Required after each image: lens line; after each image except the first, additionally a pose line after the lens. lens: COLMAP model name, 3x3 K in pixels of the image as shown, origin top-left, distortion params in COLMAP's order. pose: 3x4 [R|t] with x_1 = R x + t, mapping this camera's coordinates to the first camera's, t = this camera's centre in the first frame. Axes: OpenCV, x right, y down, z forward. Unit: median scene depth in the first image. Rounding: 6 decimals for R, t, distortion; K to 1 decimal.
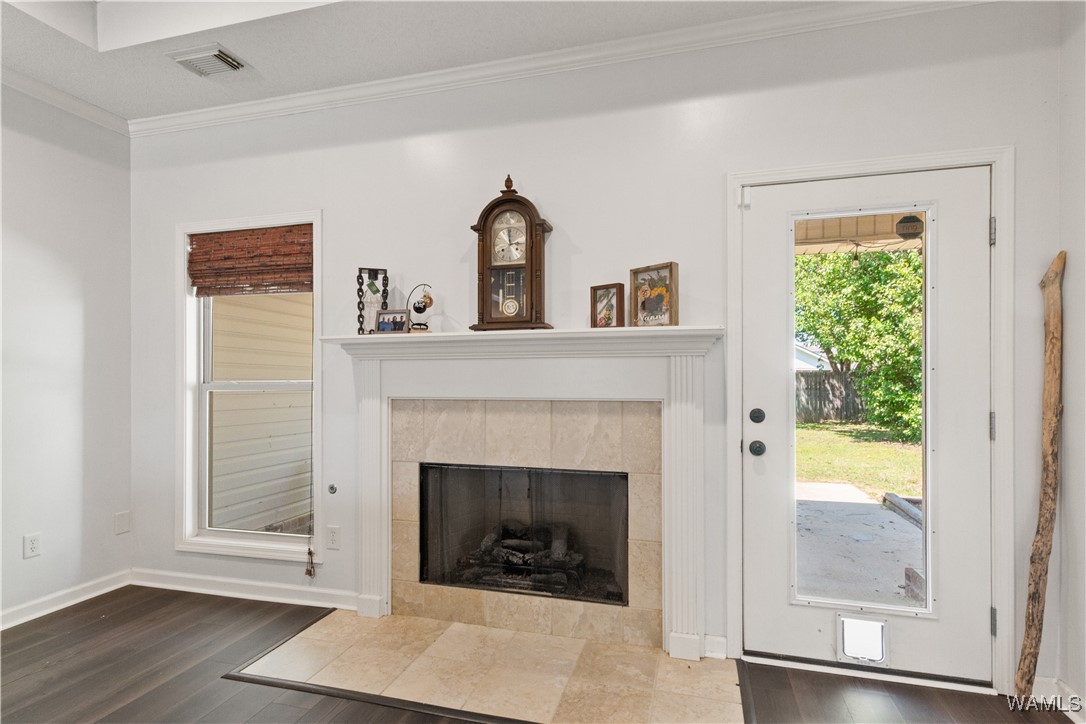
lens RADIAL K [[526.5, 0, 548.3], [0, 526.5, 378.8], [0, 0, 1]] dist [0.014511, -0.000264]
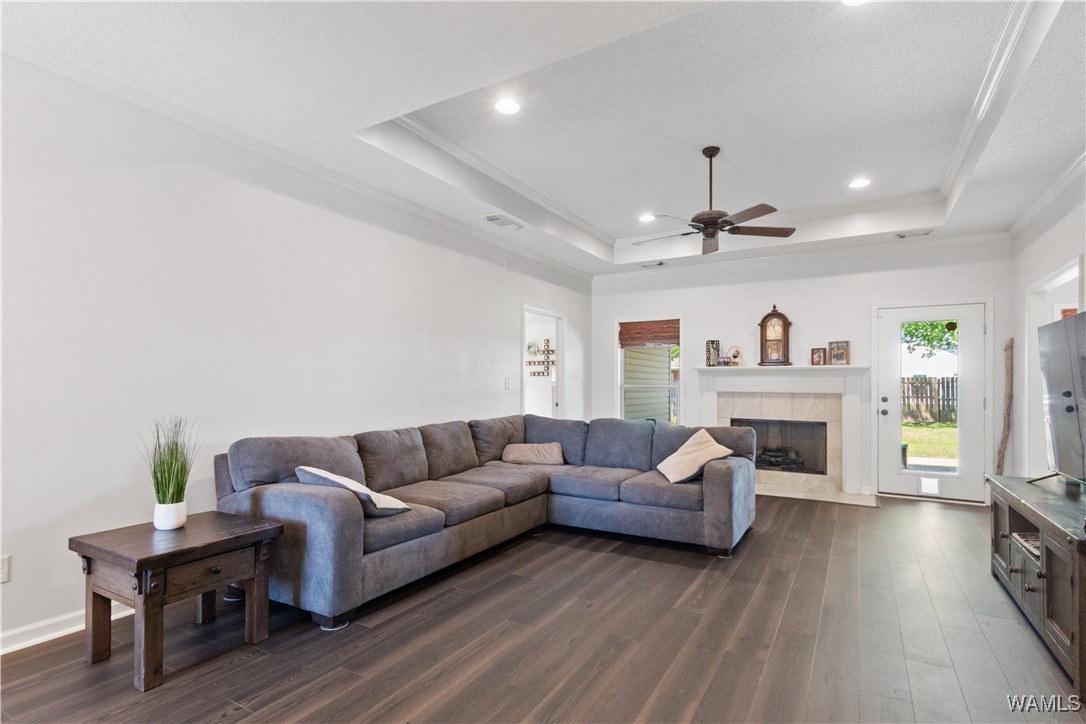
lens RADIAL K [[526.5, 0, 548.3], [0, 526.5, 378.8], [0, 0, 1]] dist [0.014511, -0.000264]
pose [[0.965515, 0.002613, -0.260333, -0.461099], [-0.004137, 0.999977, -0.005307, -0.008543], [0.260314, 0.006201, 0.965504, -1.724855]]
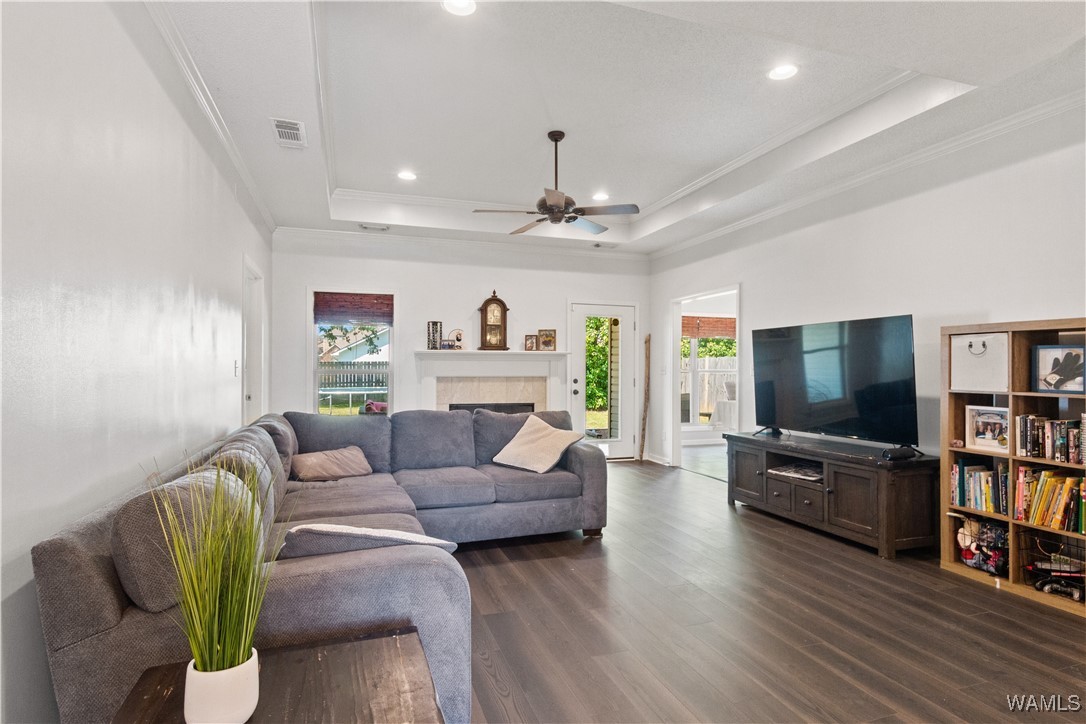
lens RADIAL K [[574.2, 0, 543.0], [0, 574.2, 362.0], [0, 0, 1]] dist [0.000074, -0.000183]
pose [[0.833664, 0.008048, 0.552214, -1.418441], [-0.003930, 0.999955, -0.008640, -0.008474], [-0.552259, 0.005033, 0.833658, -1.465963]]
